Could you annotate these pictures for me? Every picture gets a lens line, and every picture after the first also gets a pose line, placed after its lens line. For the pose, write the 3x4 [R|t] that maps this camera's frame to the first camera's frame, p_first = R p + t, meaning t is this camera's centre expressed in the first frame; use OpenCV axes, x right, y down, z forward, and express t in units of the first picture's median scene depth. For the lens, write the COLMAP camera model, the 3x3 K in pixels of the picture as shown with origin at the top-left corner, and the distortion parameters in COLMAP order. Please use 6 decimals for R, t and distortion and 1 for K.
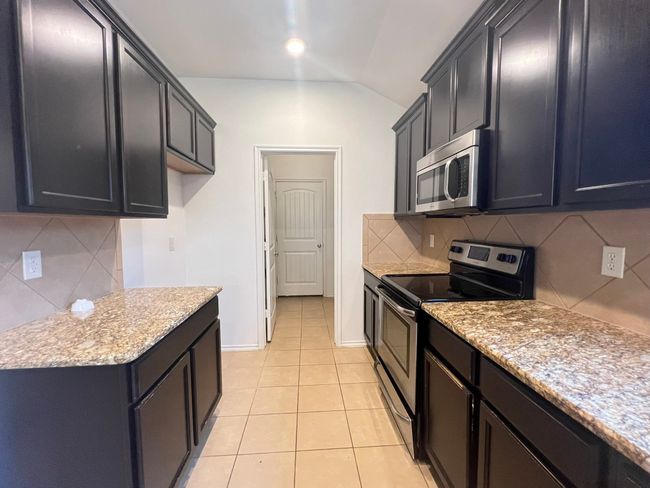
lens RADIAL K [[286.4, 0, 325.0], [0, 286.4, 241.6], [0, 0, 1]] dist [-0.000277, -0.000010]
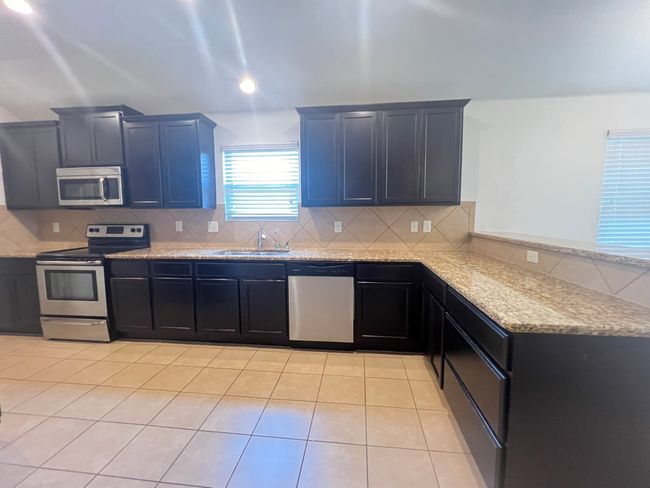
lens RADIAL K [[286.4, 0, 325.0], [0, 286.4, 241.6], [0, 0, 1]] dist [-0.000277, -0.000010]
pose [[0.191256, -0.089588, 0.977443, -1.187531], [0.068608, 0.994610, 0.077736, 0.077726], [-0.979139, 0.052193, 0.196372, -0.771163]]
